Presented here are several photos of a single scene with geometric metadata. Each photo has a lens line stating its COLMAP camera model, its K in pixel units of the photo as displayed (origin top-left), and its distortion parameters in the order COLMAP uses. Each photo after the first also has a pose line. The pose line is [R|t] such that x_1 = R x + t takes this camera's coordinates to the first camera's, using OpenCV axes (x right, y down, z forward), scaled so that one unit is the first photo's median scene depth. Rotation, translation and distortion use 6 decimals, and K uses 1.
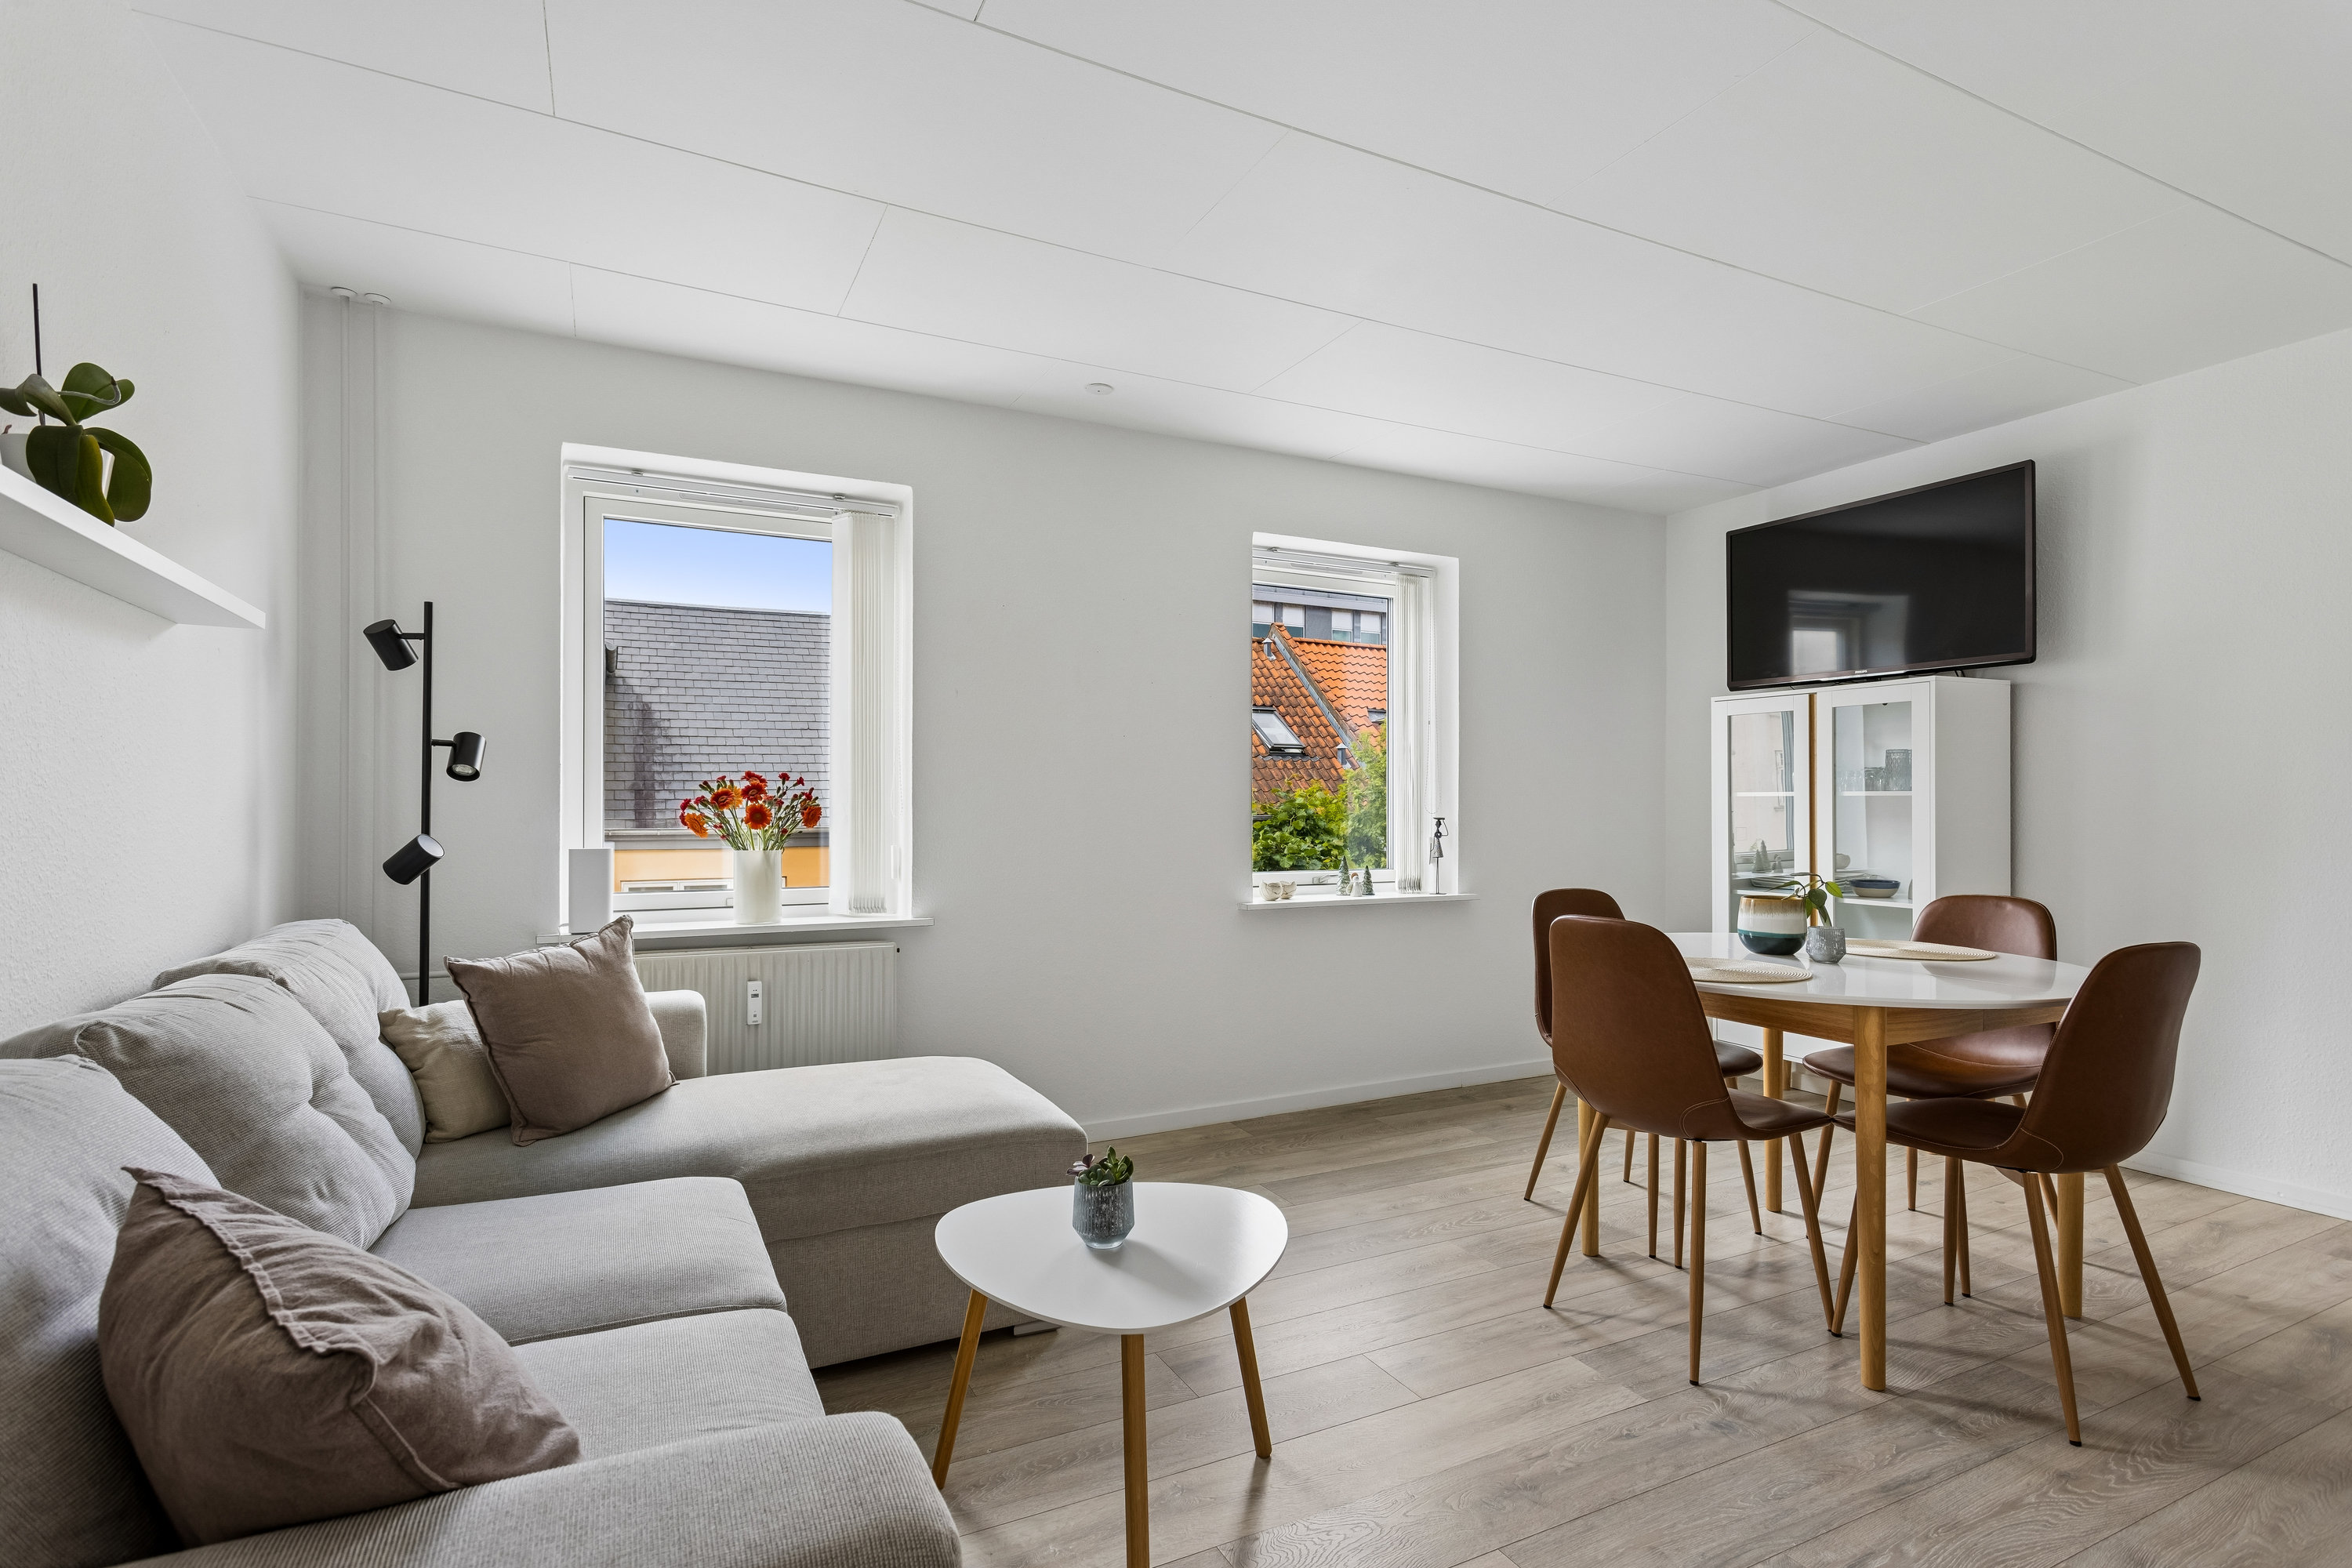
lens RADIAL K [[1136.6, 0, 1175.3], [0, 1136.6, 799.1], [0, 0, 1]] dist [0.011413, 0.001043]
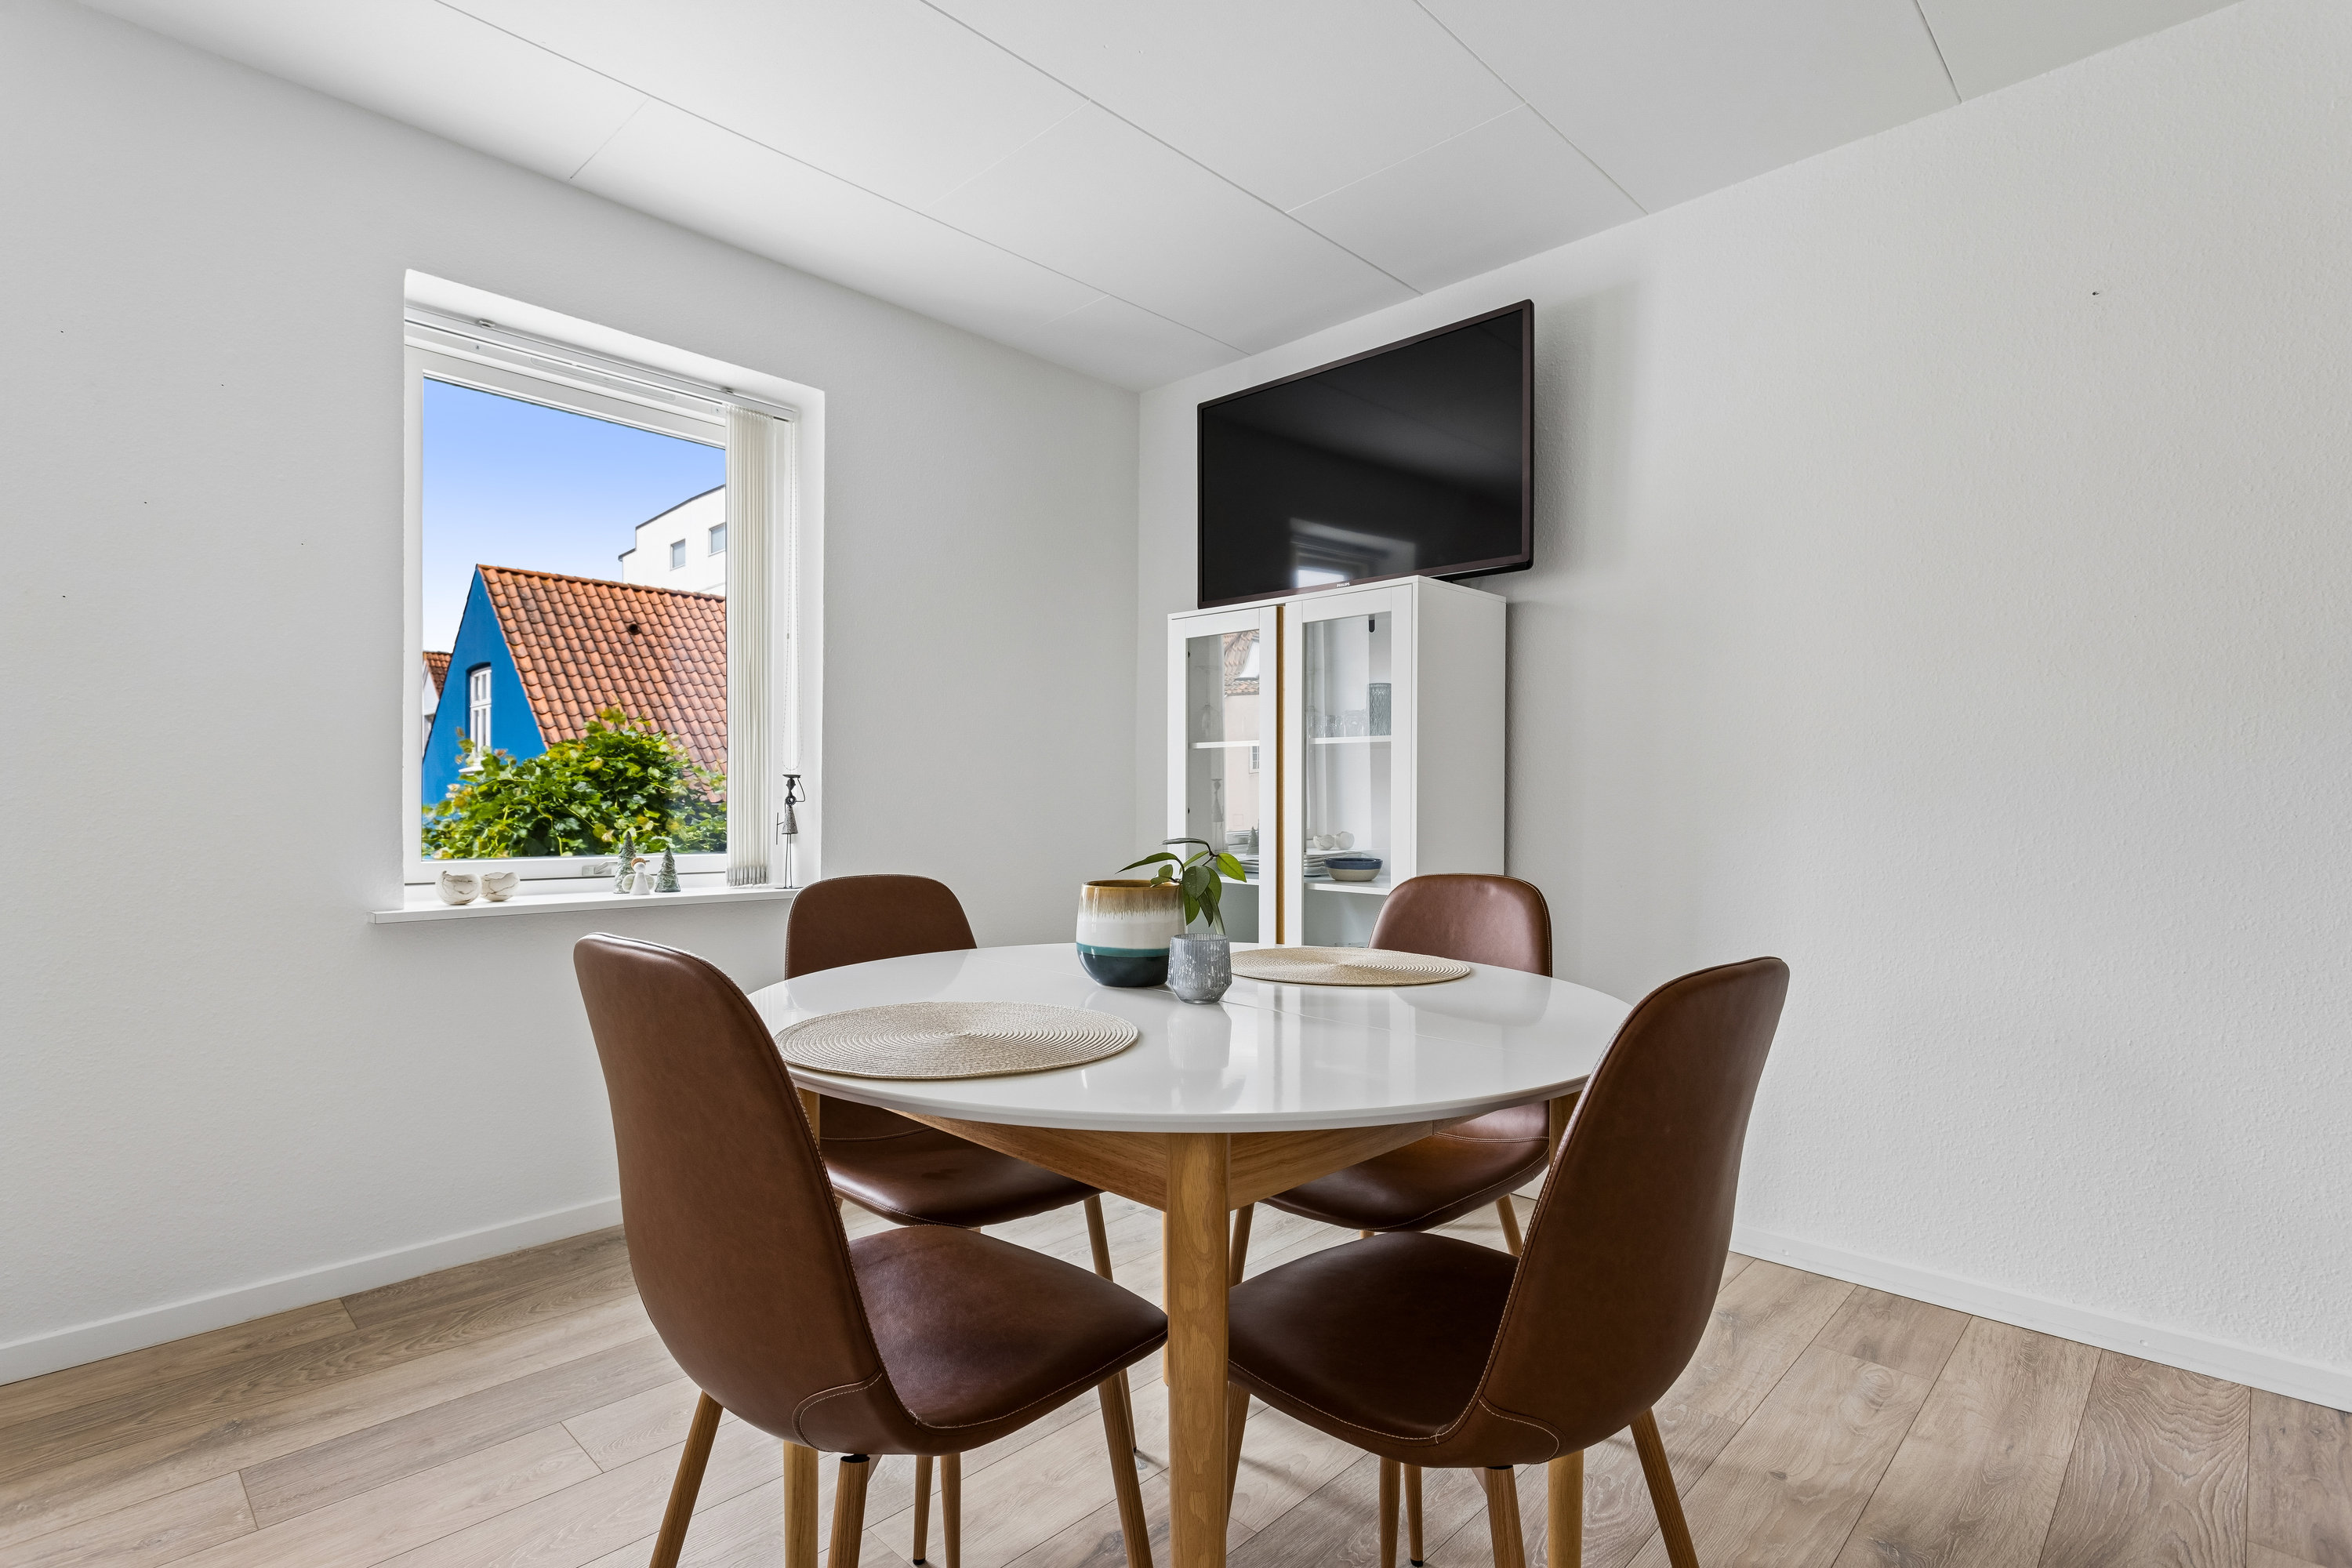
lens RADIAL K [[1118.8, 0, 1177.4], [0, 1118.8, 797.0], [0, 0, 1]] dist [0.000707, -0.000075]
pose [[0.945333, 0.007259, 0.326027, 0.273331], [-0.007614, 0.999971, -0.000185, 0.032896], [-0.326019, -0.002307, 0.945361, 0.355855]]
